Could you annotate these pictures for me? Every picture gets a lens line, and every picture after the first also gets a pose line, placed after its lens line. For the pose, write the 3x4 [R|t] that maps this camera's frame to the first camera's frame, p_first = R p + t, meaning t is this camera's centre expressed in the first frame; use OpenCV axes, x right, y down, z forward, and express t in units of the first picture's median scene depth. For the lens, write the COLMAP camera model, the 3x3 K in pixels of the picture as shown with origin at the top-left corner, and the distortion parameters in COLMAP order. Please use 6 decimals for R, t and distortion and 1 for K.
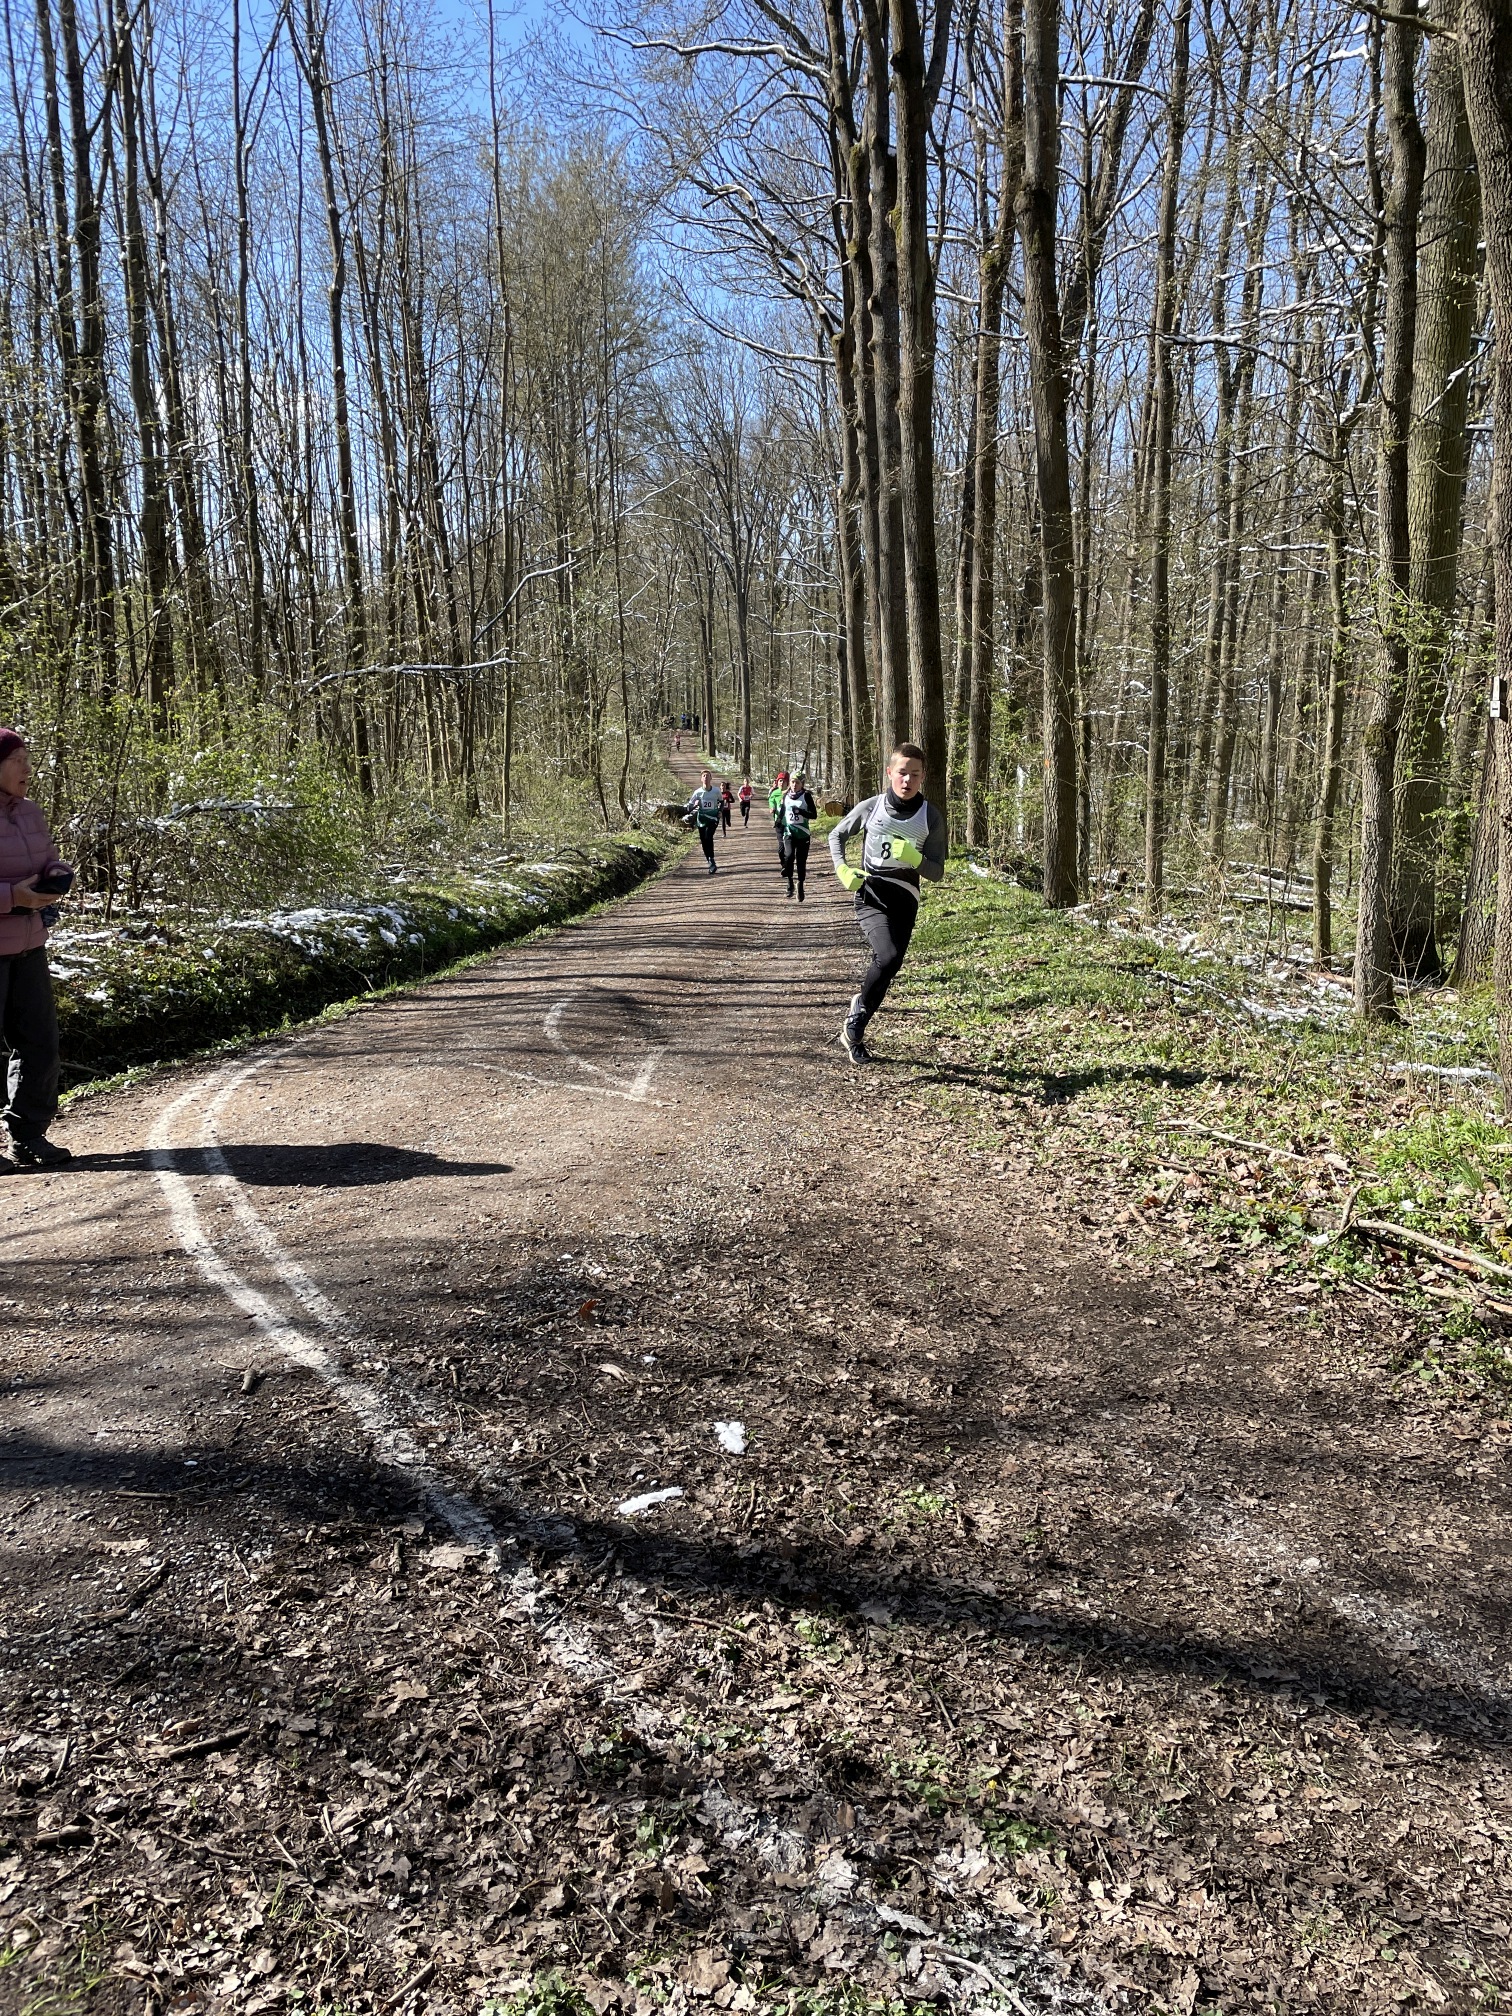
lens RADIAL K [[1541.8, 0, 766.5], [0, 1541.8, 1002.5], [0, 0, 1]] dist [0.084363, -0.120193]
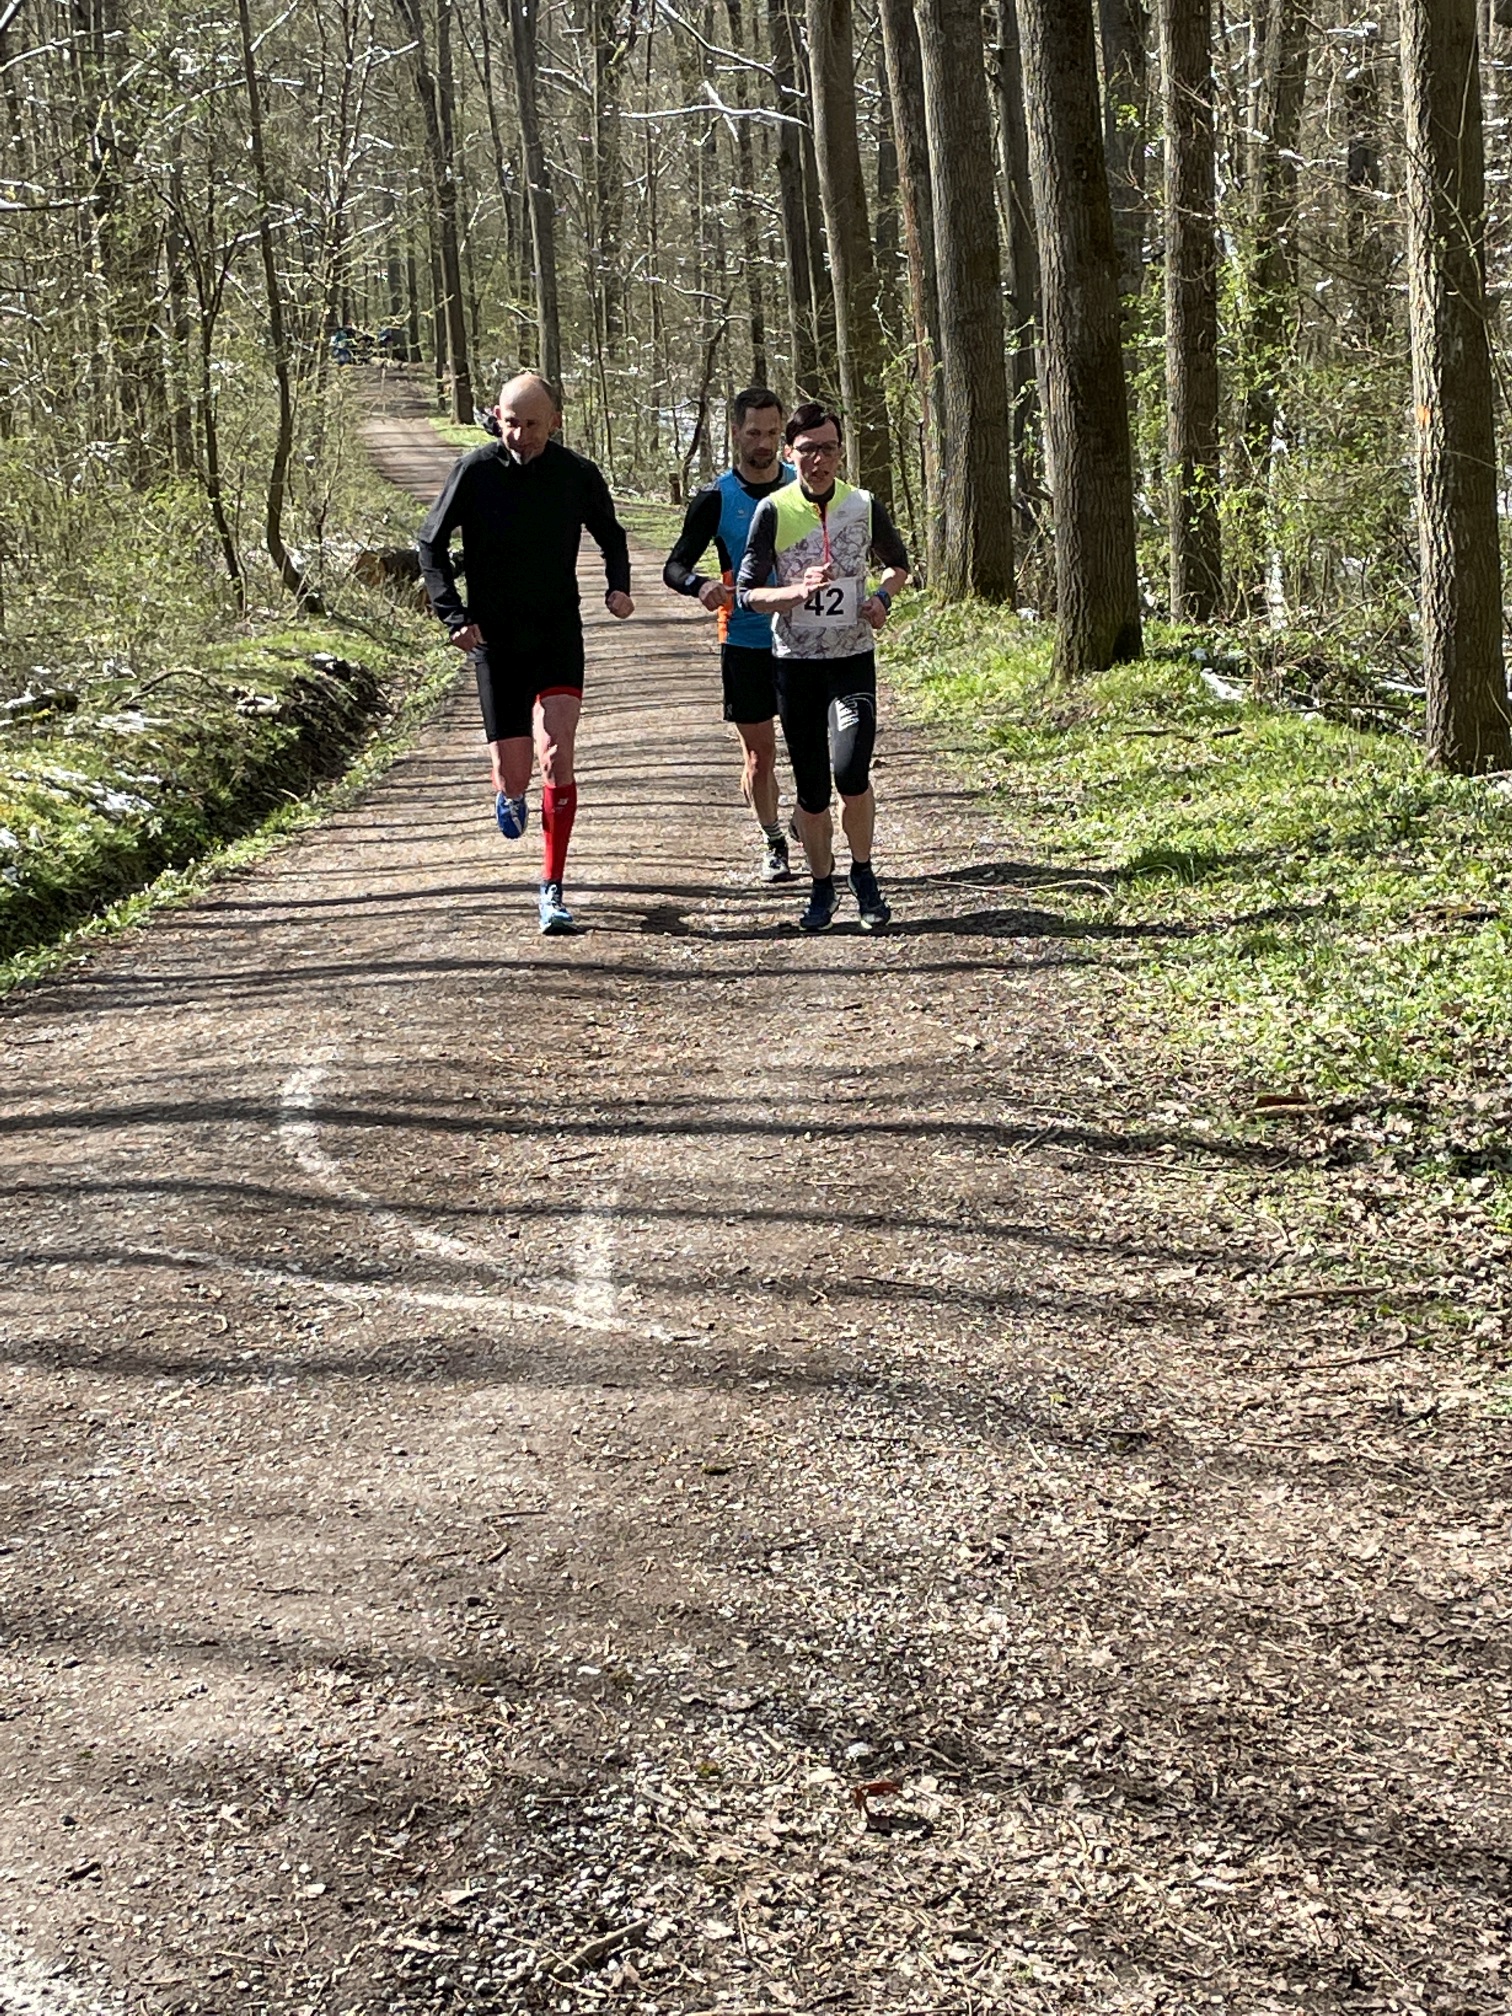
lens RADIAL K [[3794.9, 0, 829.5], [0, 3794.9, 1014.2], [0, 0, 1]] dist [0.112950, -0.176995]
pose [[0.997524, -0.045334, 0.053769, -0.147832], [0.045426, 0.998968, -0.000488, -0.024759], [-0.053692, 0.002929, 0.998553, 0.079475]]
